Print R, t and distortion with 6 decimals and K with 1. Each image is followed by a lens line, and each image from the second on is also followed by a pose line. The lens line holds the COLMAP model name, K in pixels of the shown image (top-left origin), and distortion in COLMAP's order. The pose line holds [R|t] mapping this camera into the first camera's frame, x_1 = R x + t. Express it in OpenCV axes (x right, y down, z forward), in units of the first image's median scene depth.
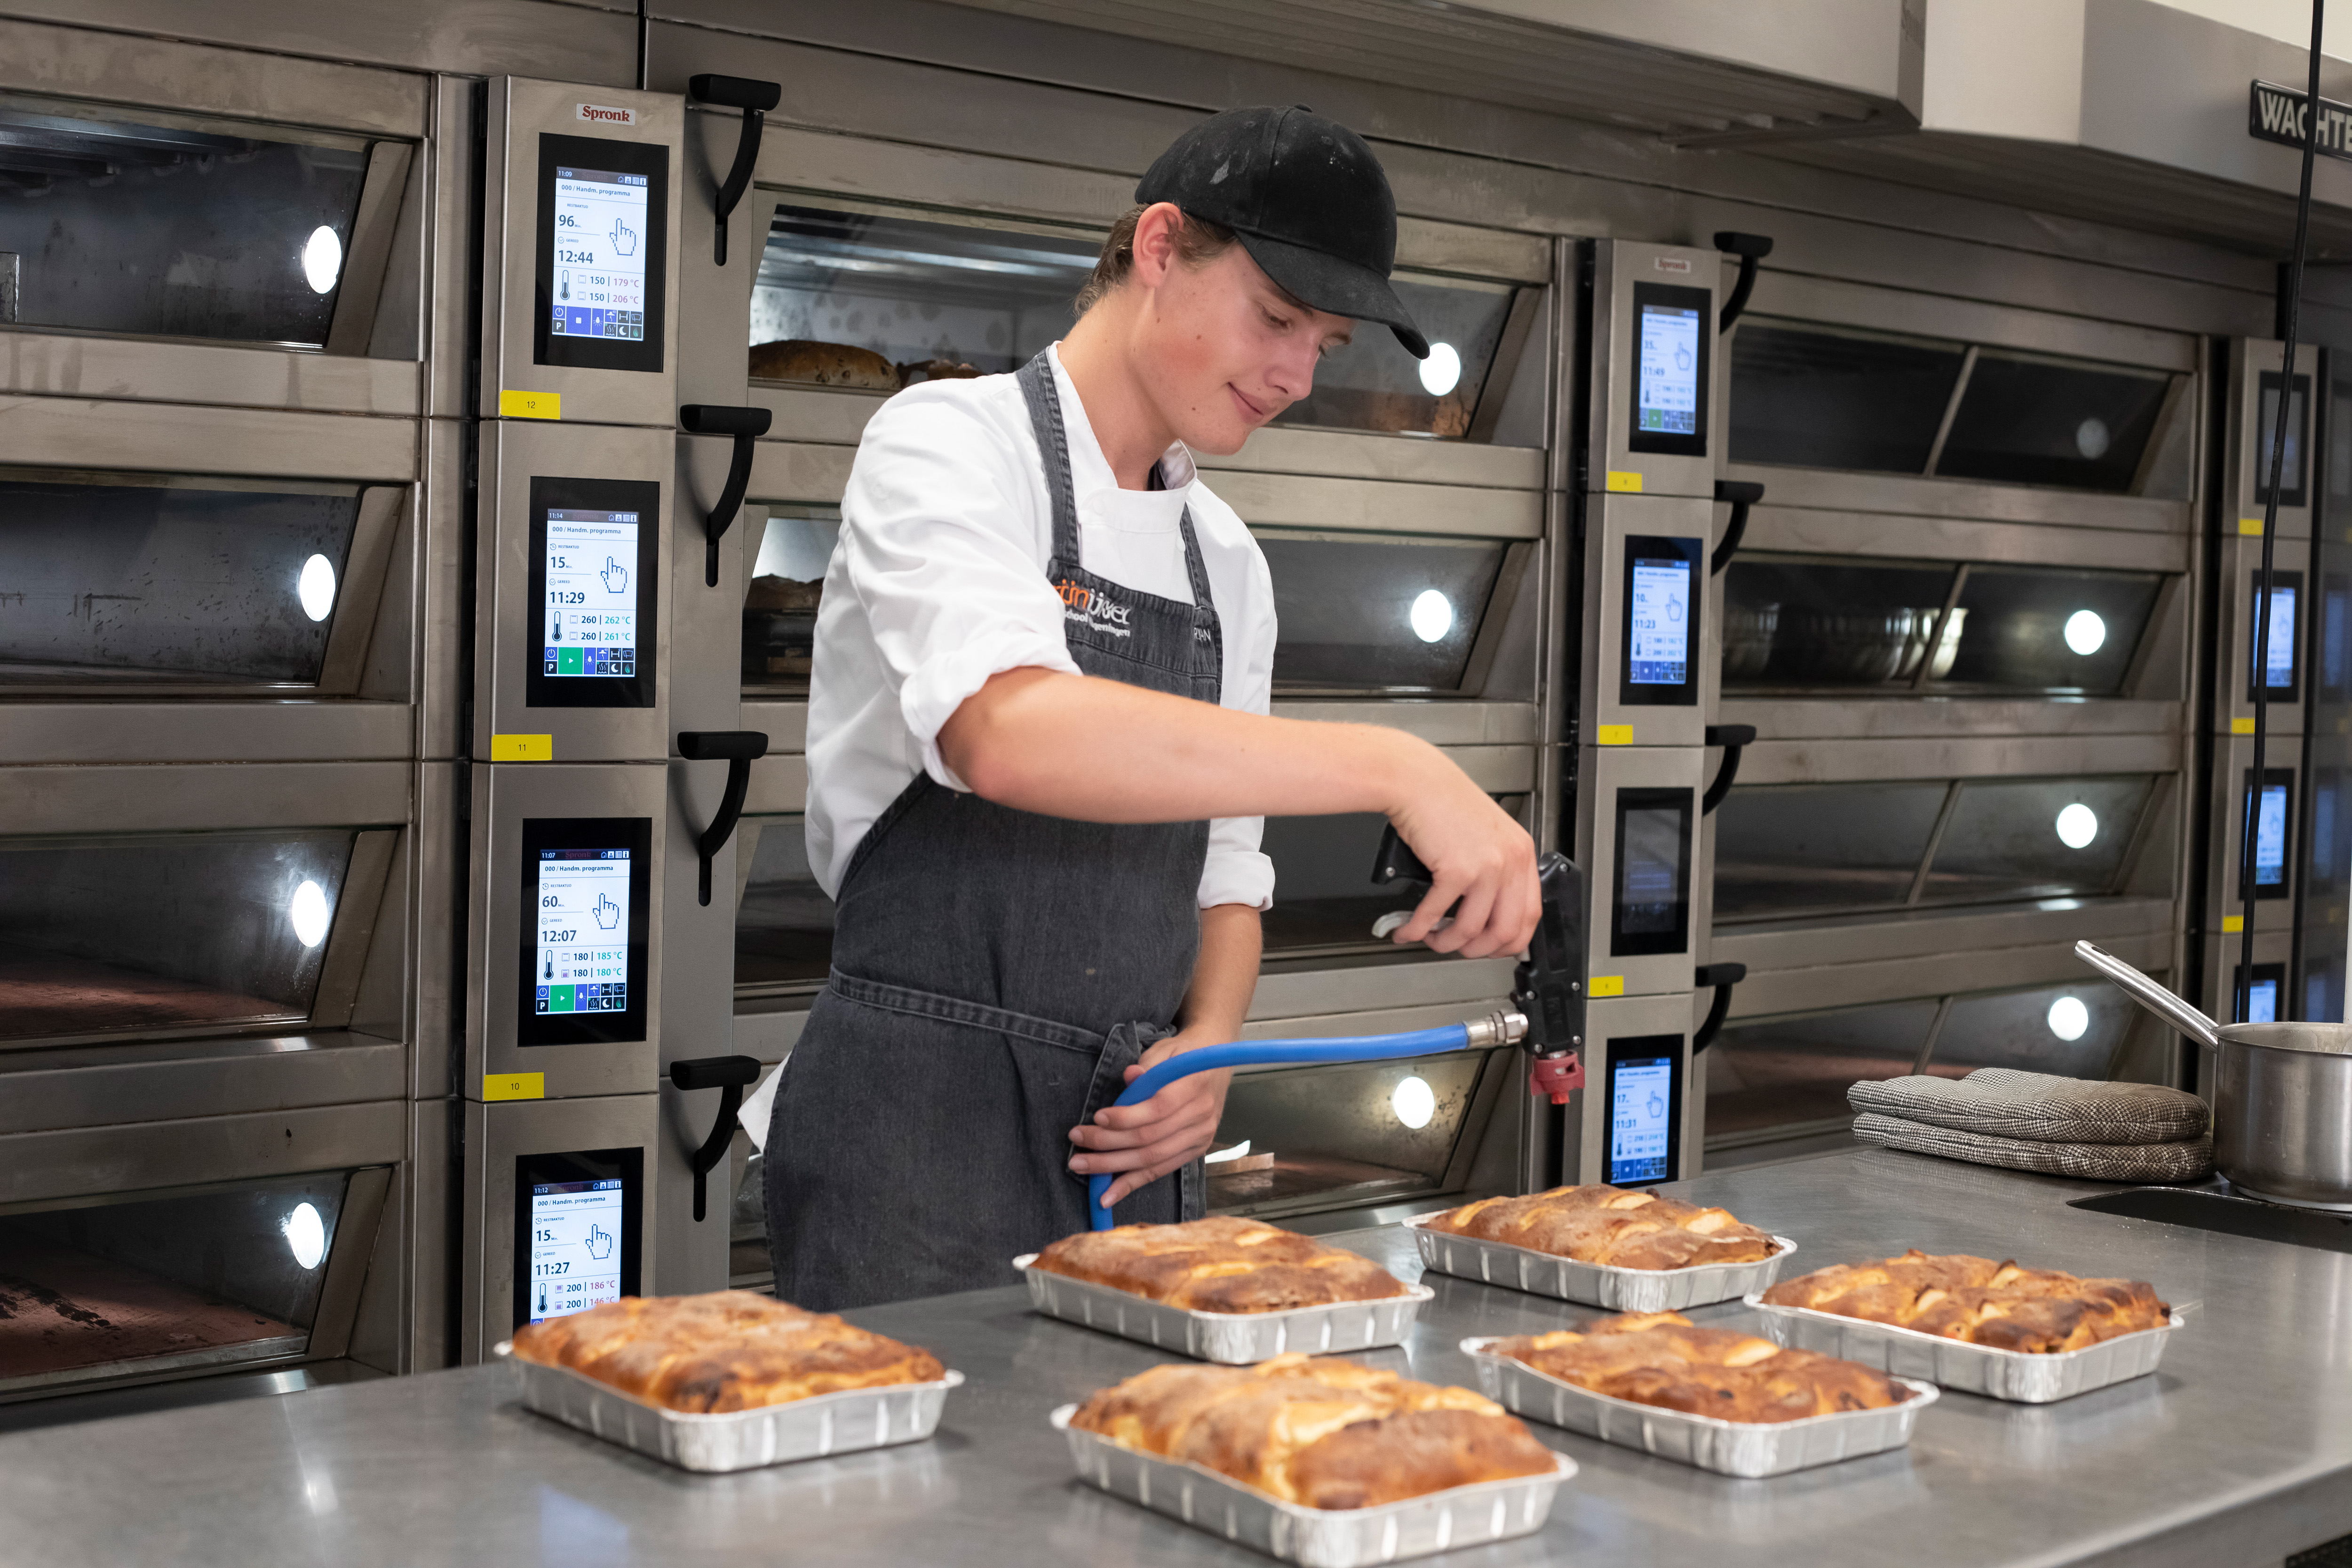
lens RADIAL K [[3434.4, 0, 1176.0], [0, 3434.4, 784.0], [0, 0, 1]] dist [-0.088808, -0.148044]
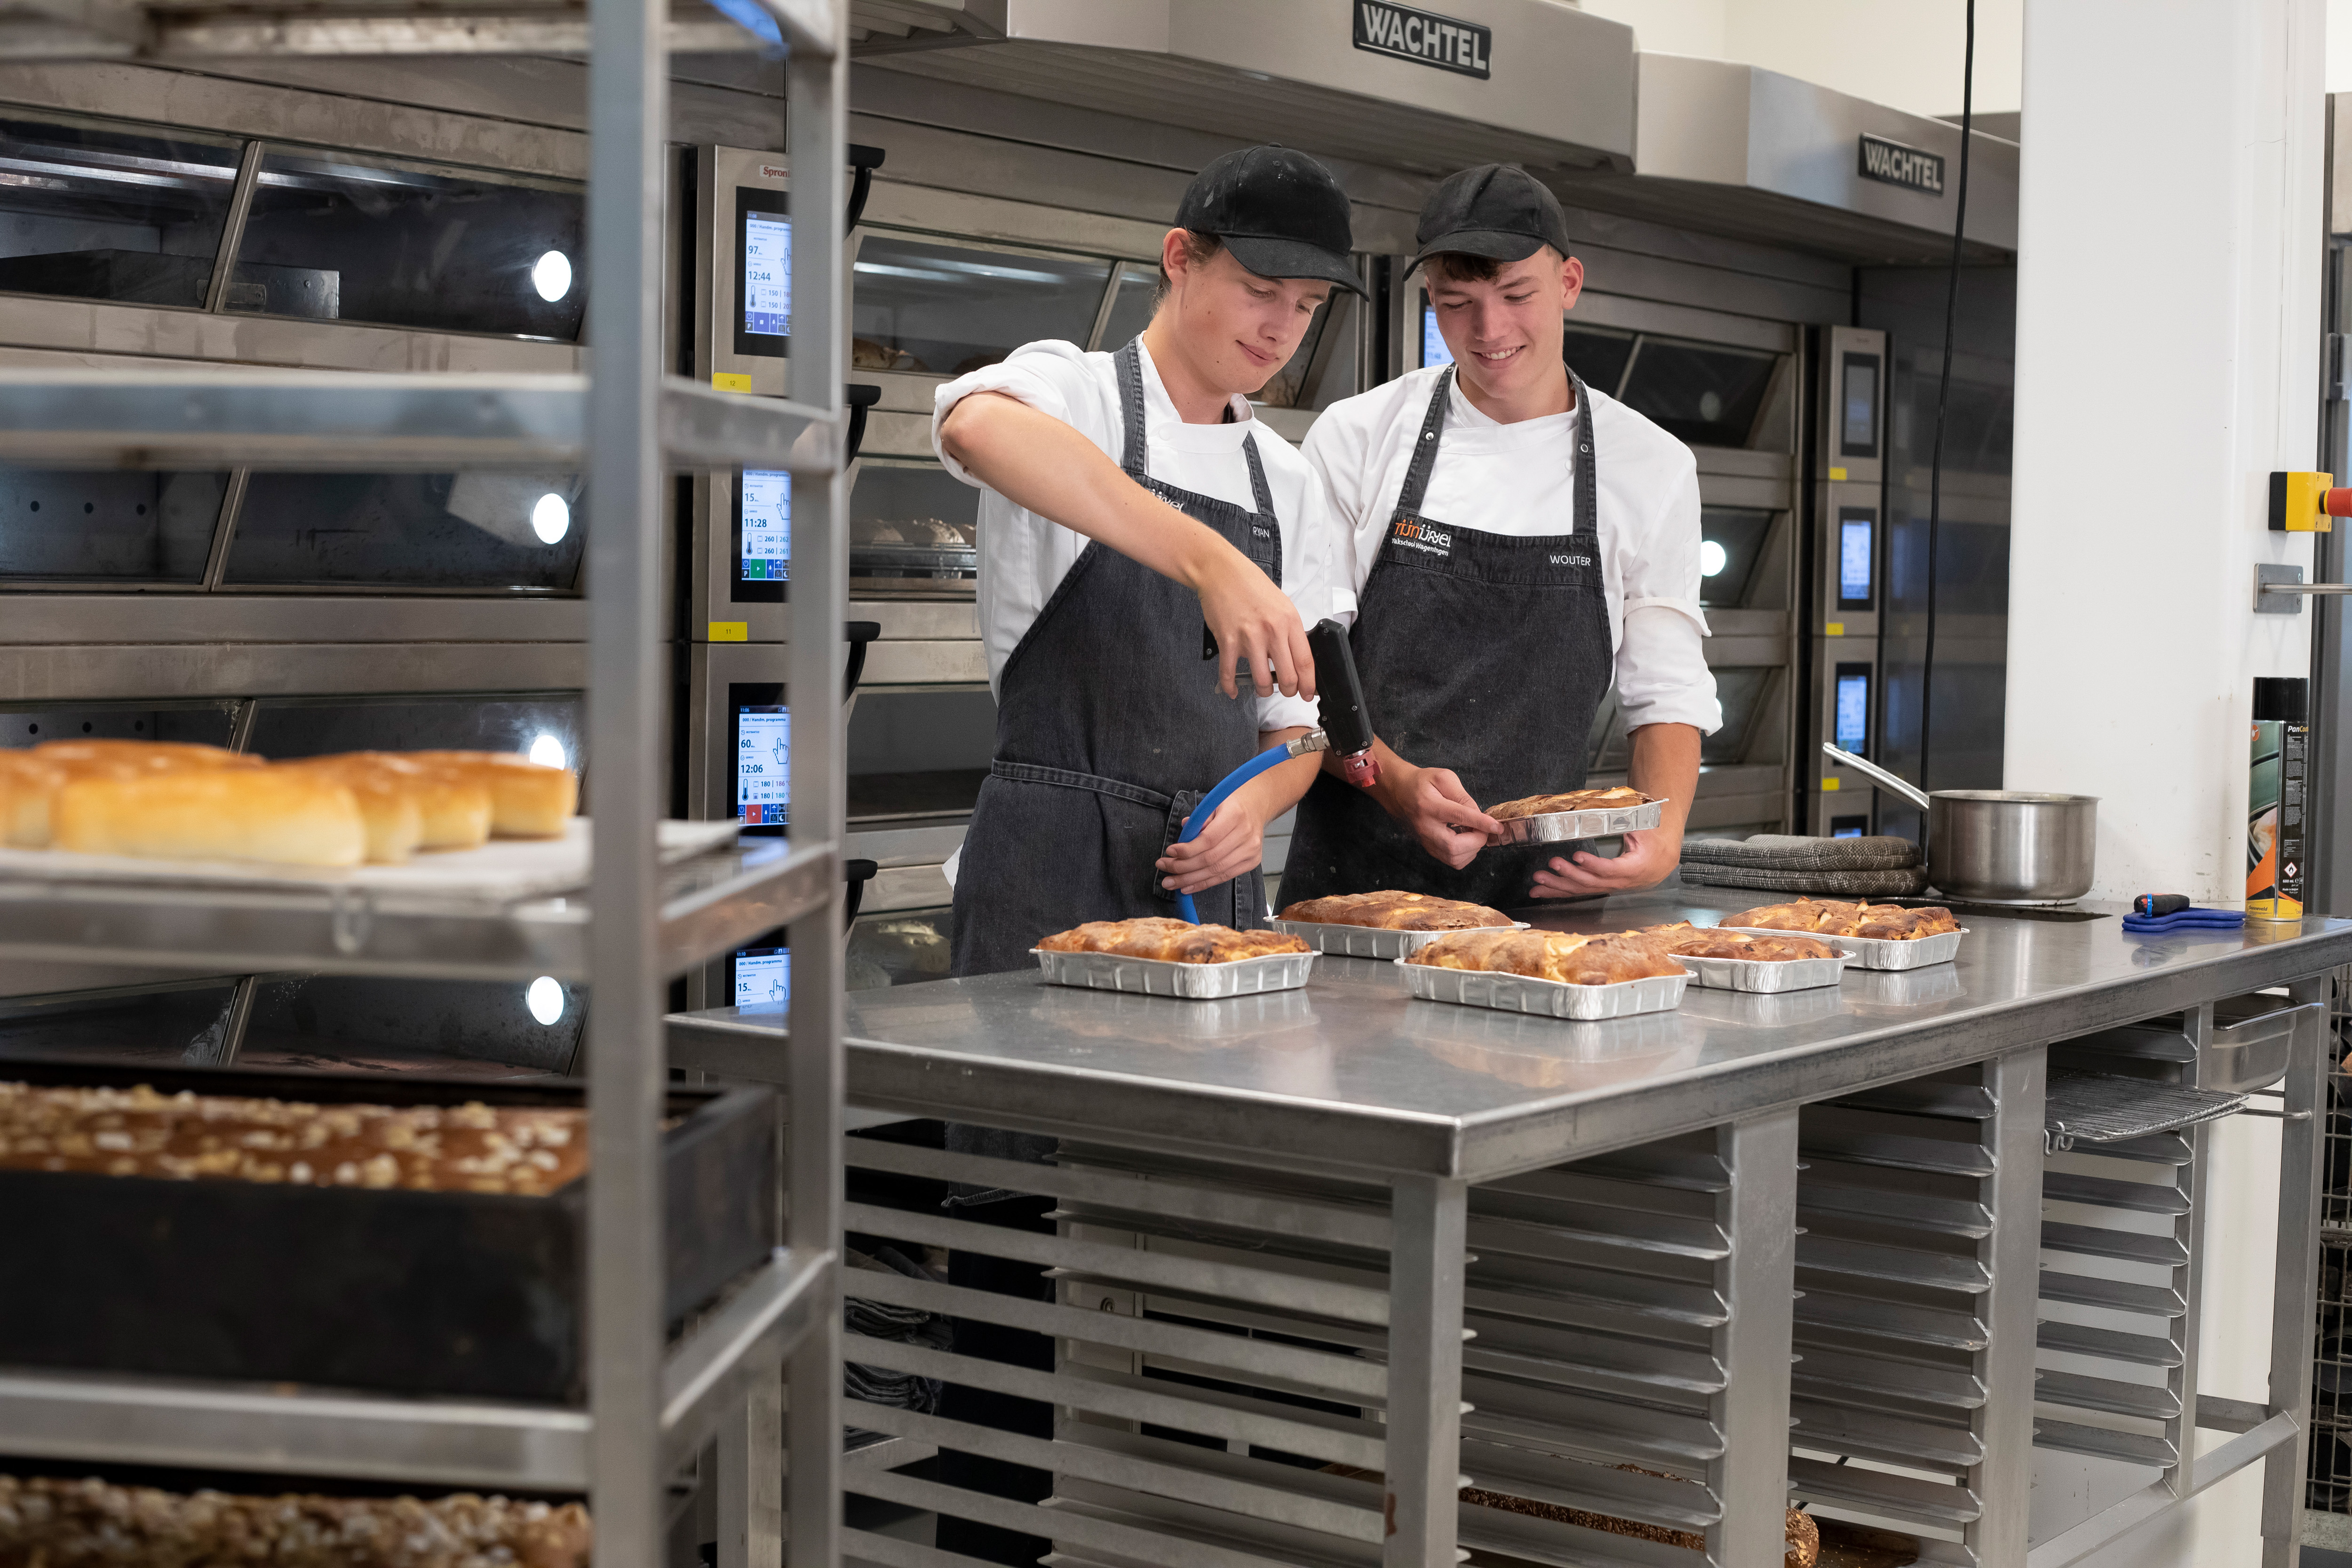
lens RADIAL K [[3434.4, 0, 1176.0], [0, 3434.4, 784.0], [0, 0, 1]] dist [-0.088808, -0.148044]
pose [[0.986777, -0.021052, 0.160709, -0.224665], [0.019897, 0.999763, 0.008794, 0.040194], [-0.160856, -0.005480, 0.986963, -0.375220]]
